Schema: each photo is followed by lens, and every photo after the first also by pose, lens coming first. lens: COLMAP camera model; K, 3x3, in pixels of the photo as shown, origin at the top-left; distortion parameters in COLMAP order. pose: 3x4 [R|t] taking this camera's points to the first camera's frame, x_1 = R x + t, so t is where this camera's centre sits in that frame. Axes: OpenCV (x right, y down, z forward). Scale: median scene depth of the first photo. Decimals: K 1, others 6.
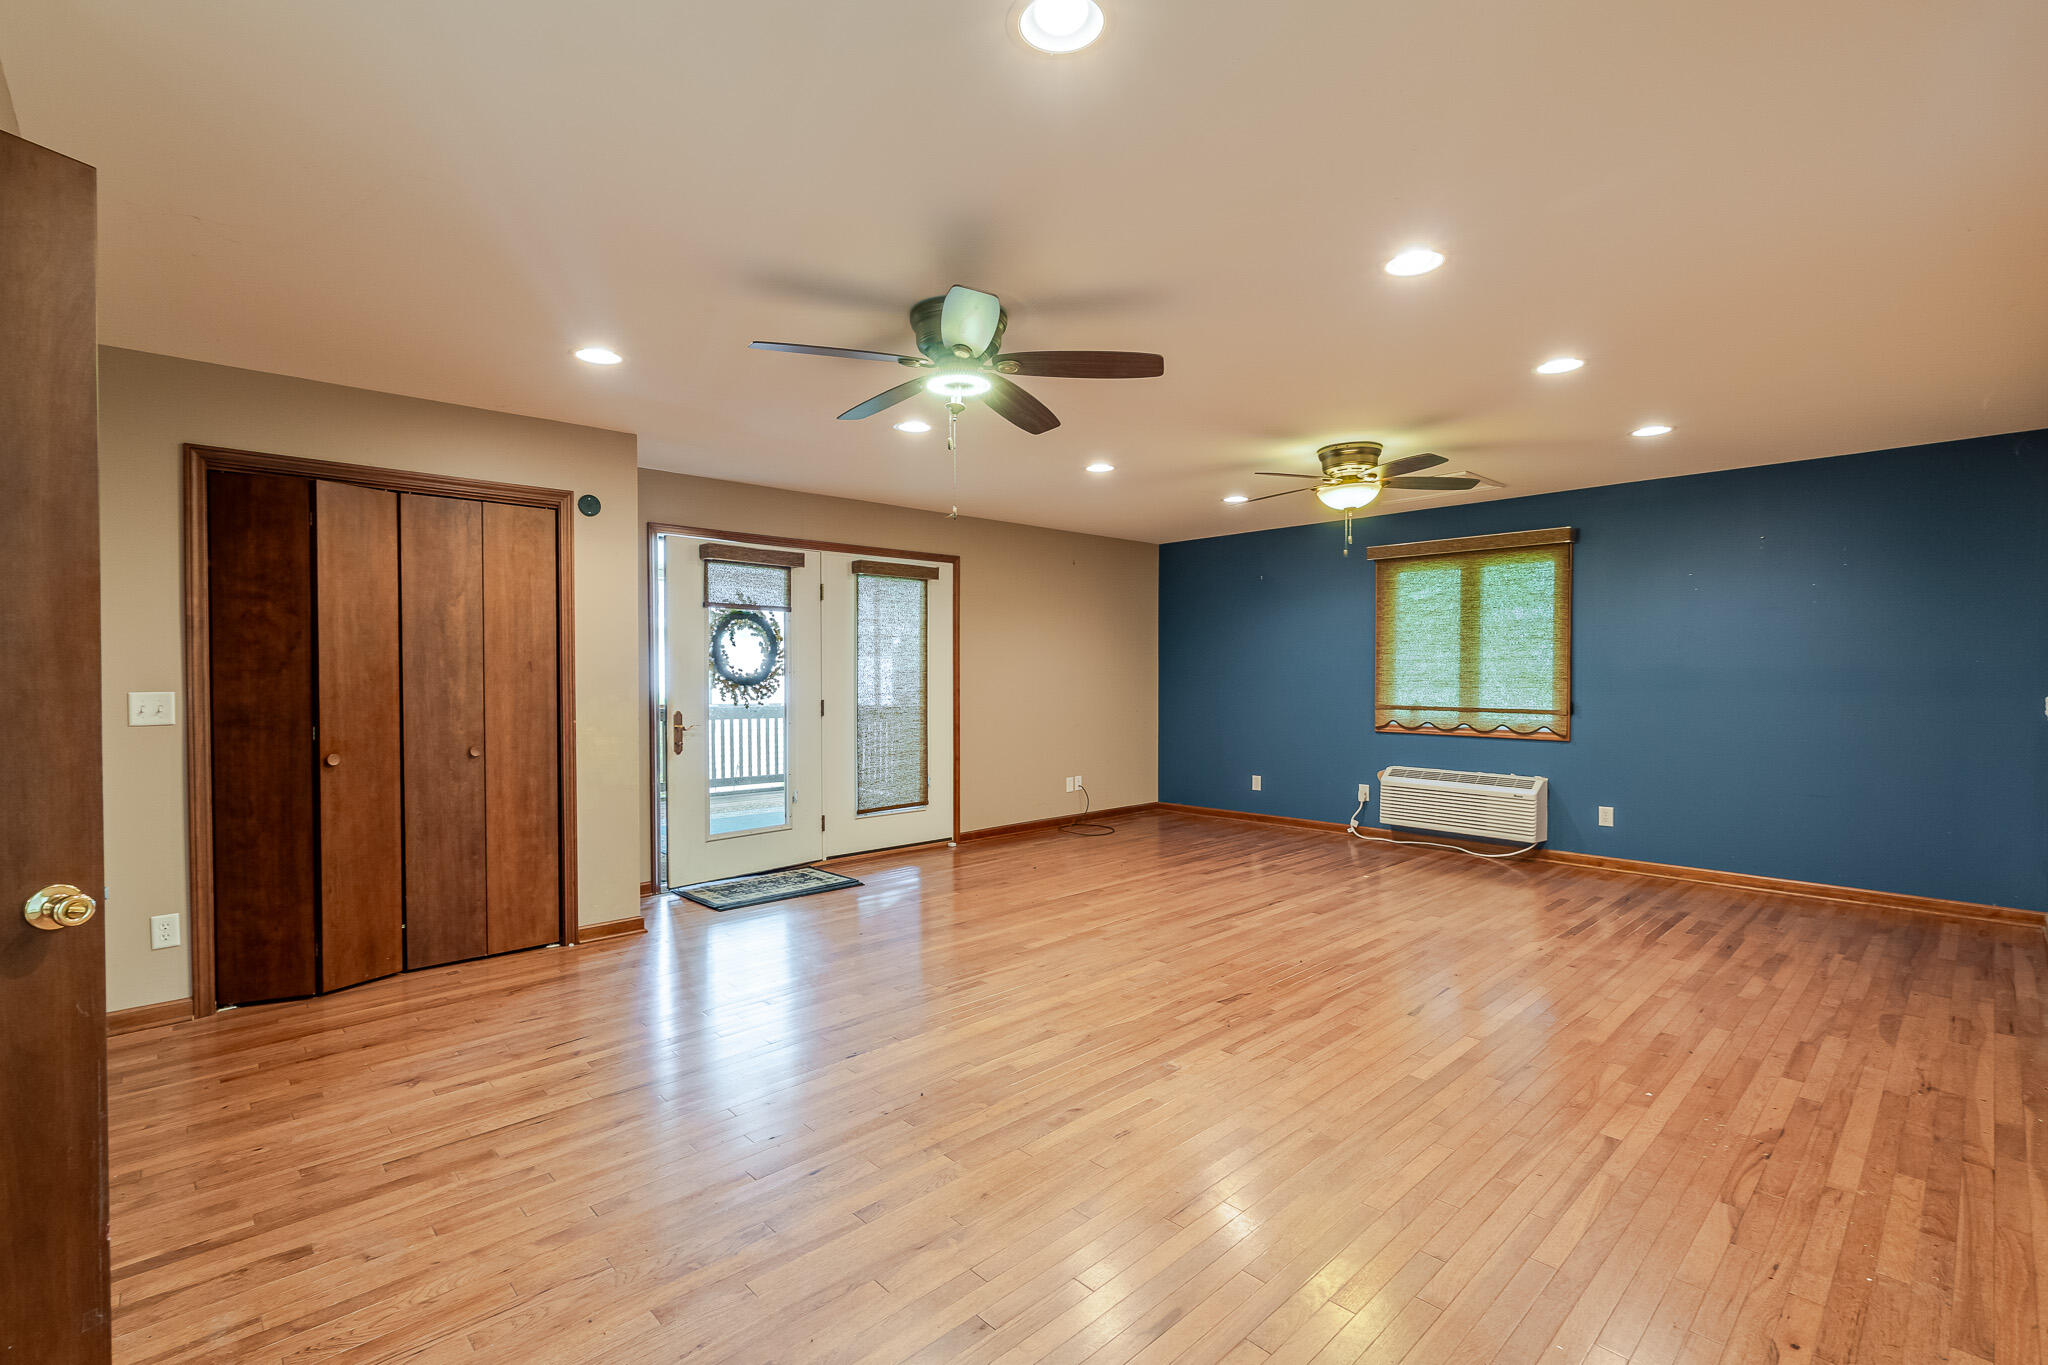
lens RADIAL K [[908.6, 0, 1019.6], [0, 908.6, 686.5], [0, 0, 1]] dist [0.000451, 0.000437]
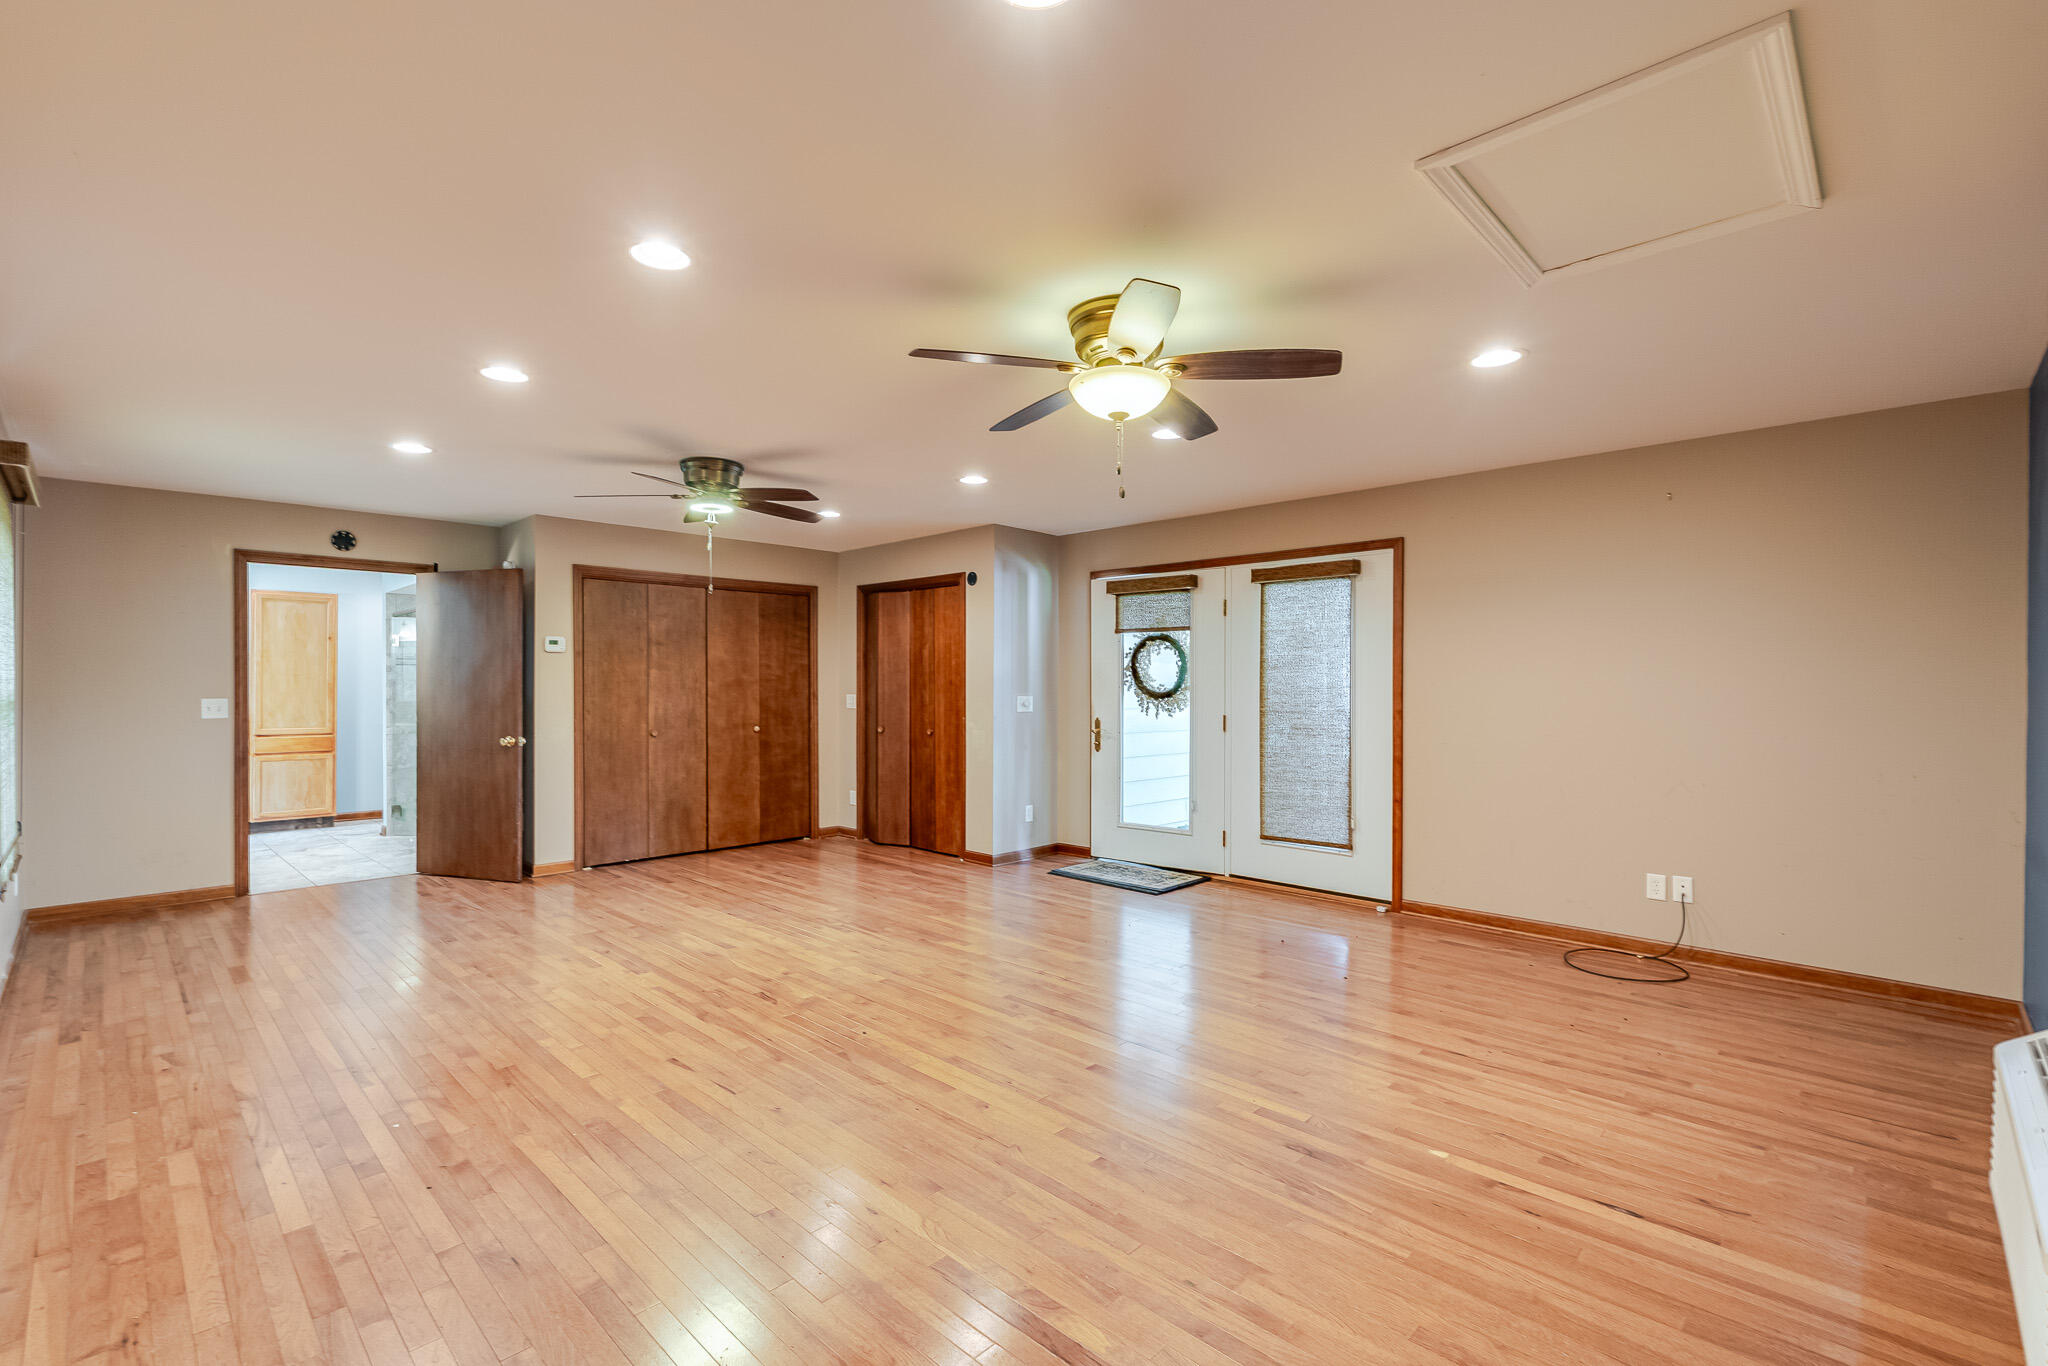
lens RADIAL K [[905.6, 0, 1035.7], [0, 905.6, 688.3], [0, 0, 1]] dist [-0.001220, -0.000253]
pose [[0.056428, 0.006325, -0.998387, 0.979911], [-0.017433, 0.999834, 0.005349, -0.021149], [0.998254, 0.017103, 0.056529, 0.936977]]
